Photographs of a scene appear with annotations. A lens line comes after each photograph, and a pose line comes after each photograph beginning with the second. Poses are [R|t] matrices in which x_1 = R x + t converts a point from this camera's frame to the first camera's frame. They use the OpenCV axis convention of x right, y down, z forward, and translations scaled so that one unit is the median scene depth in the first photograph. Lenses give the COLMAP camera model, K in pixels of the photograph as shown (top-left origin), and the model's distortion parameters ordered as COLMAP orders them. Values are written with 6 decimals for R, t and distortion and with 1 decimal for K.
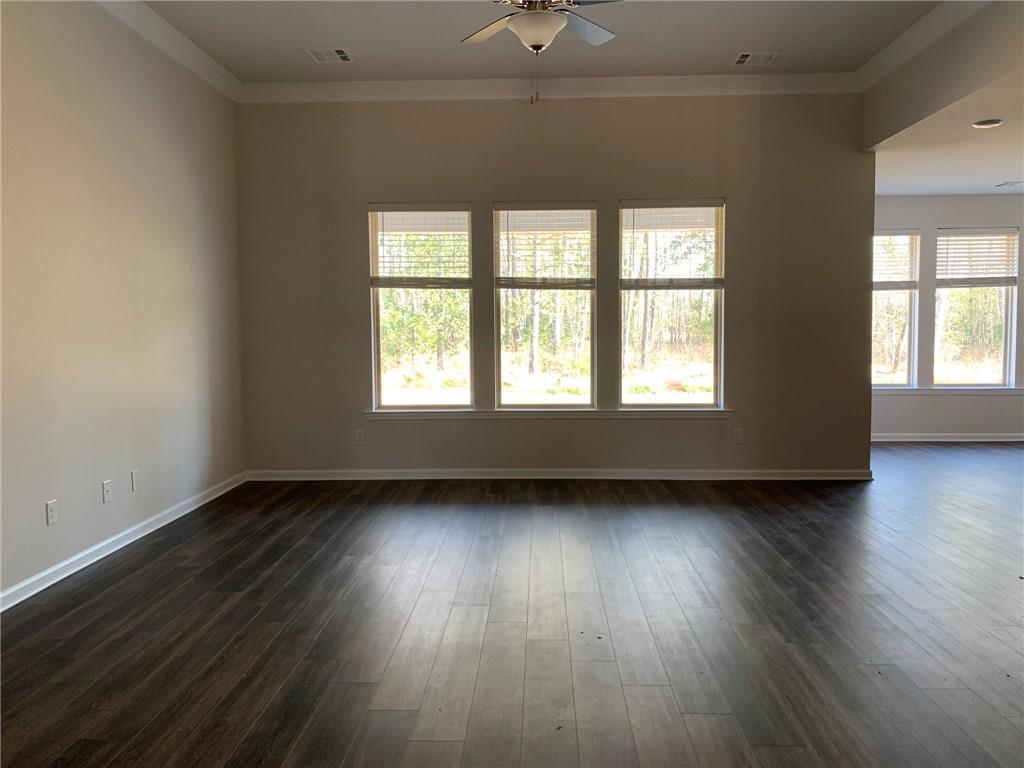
lens RADIAL K [[784.4, 0, 507.8], [0, 784.4, 379.1], [0, 0, 1]] dist [0.039003, -0.028133]
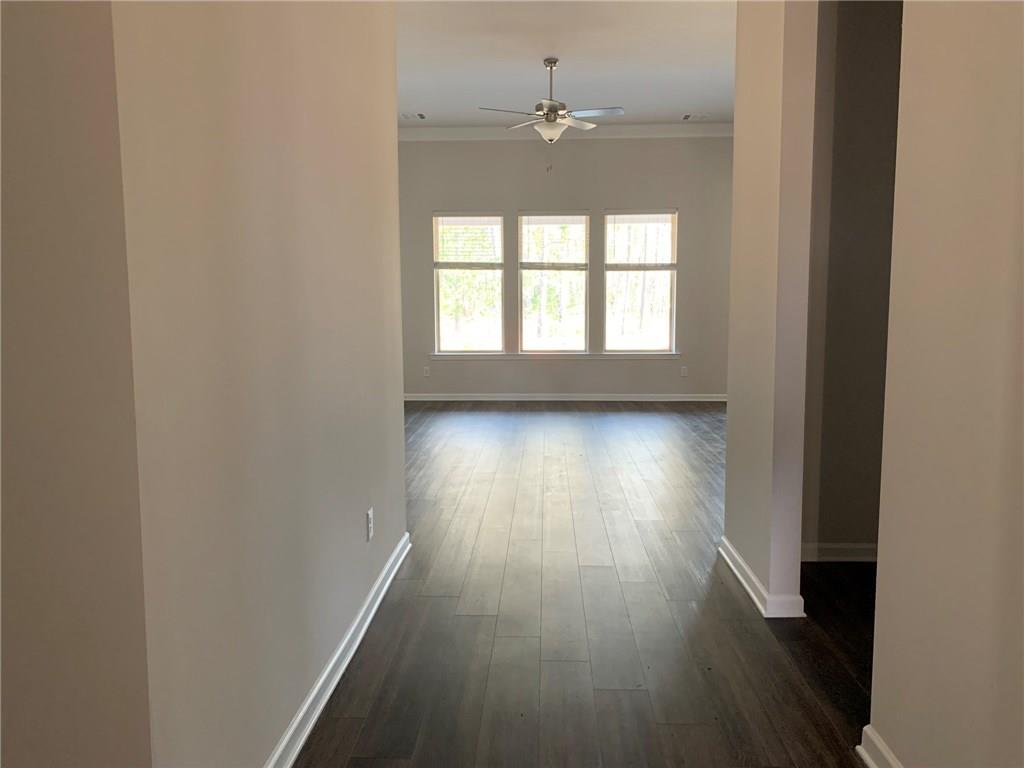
lens RADIAL K [[784.4, 0, 501.3], [0, 784.4, 387.2], [0, 0, 1]] dist [0.039003, -0.028133]
pose [[0.999878, 0.003736, -0.015193, -0.026650], [-0.002993, 0.998813, 0.048626, 0.031275], [0.015357, -0.048574, 0.998702, -0.467022]]
